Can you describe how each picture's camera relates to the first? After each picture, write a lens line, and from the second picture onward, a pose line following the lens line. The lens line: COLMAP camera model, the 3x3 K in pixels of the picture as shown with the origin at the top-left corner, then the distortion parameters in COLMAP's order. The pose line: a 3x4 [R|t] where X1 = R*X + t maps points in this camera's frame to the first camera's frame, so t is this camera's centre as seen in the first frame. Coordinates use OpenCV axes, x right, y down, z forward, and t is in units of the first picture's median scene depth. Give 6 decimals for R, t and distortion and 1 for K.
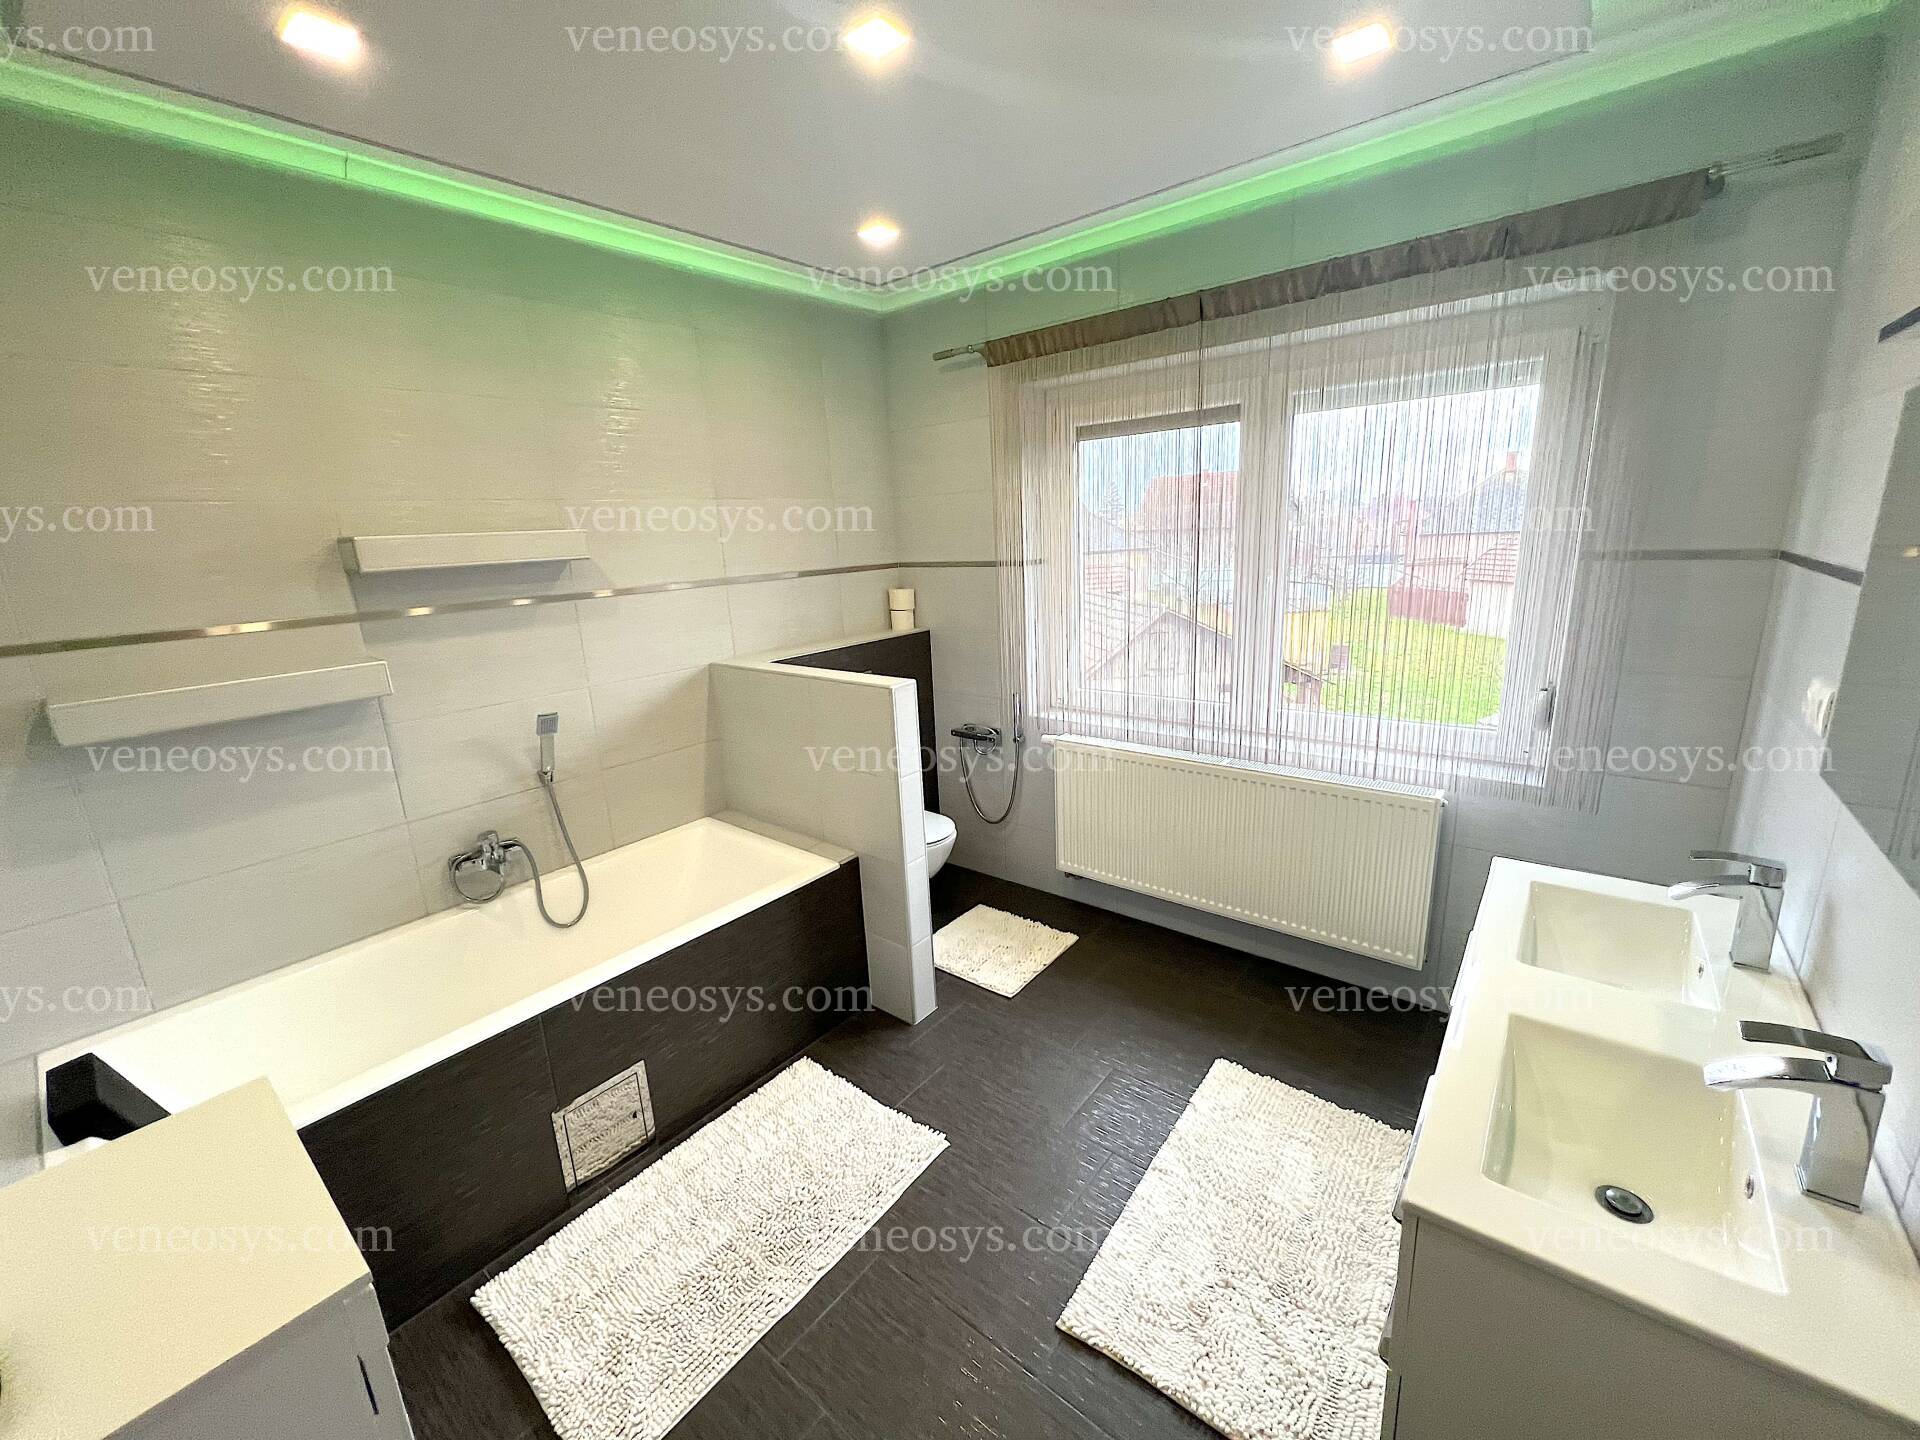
lens RADIAL K [[768.6, 0, 958.3], [0, 768.6, 717.8], [0, 0, 1]] dist [-0.000025, 0.000075]
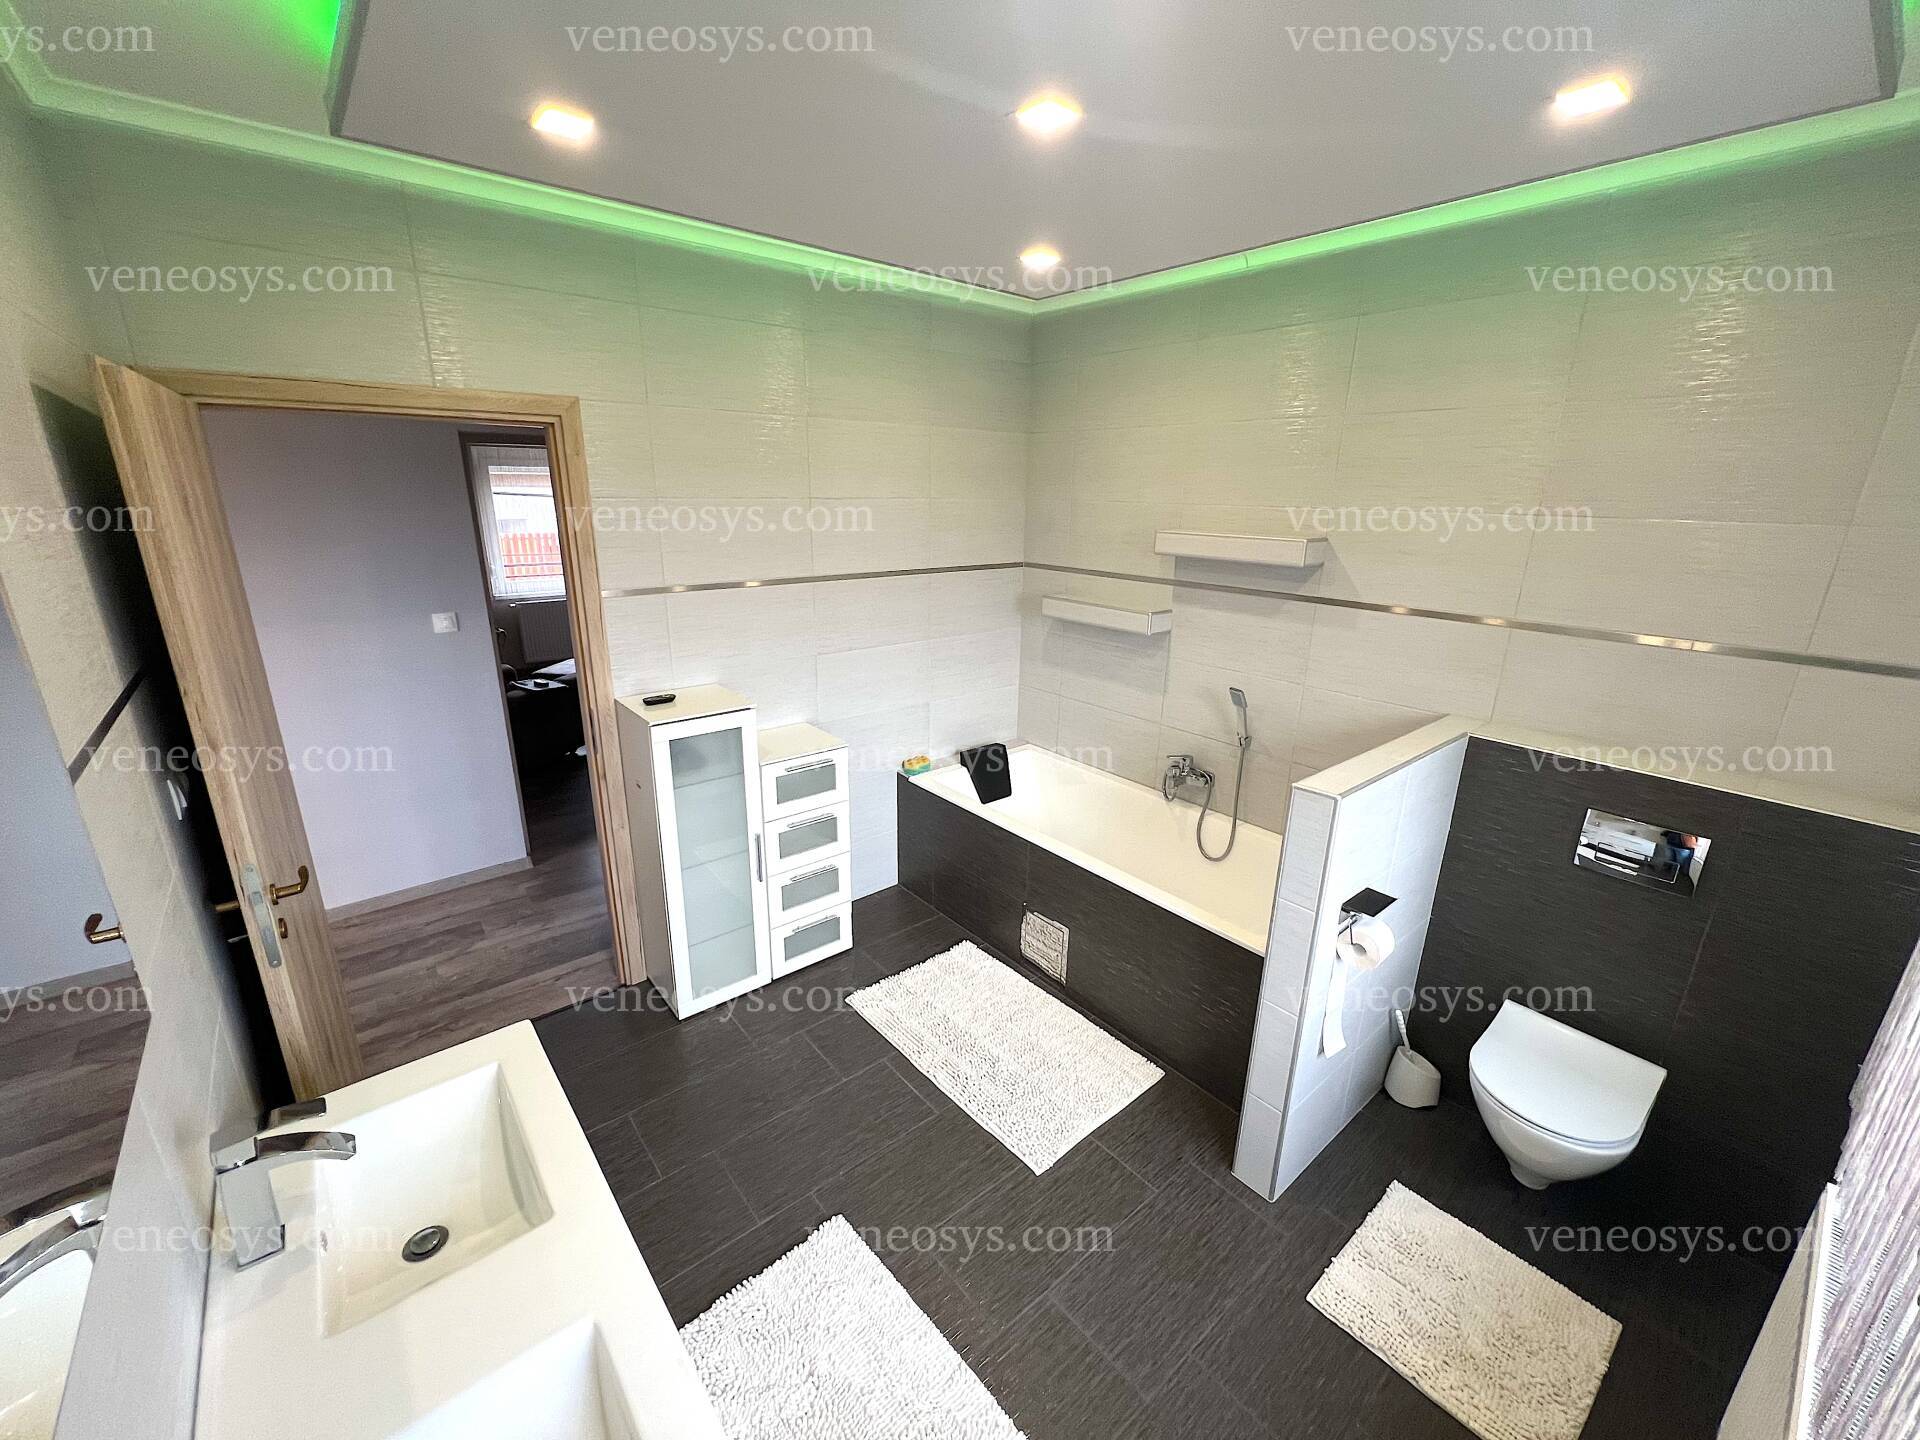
lens RADIAL K [[768.6, 0, 957.6], [0, 768.6, 719.3], [0, 0, 1]] dist [-0.000025, 0.000075]
pose [[-0.197658, 0.328545, -0.923574, 0.664121], [-0.236464, 0.898360, 0.370182, -0.301253], [0.951323, 0.291561, -0.099879, 0.723633]]
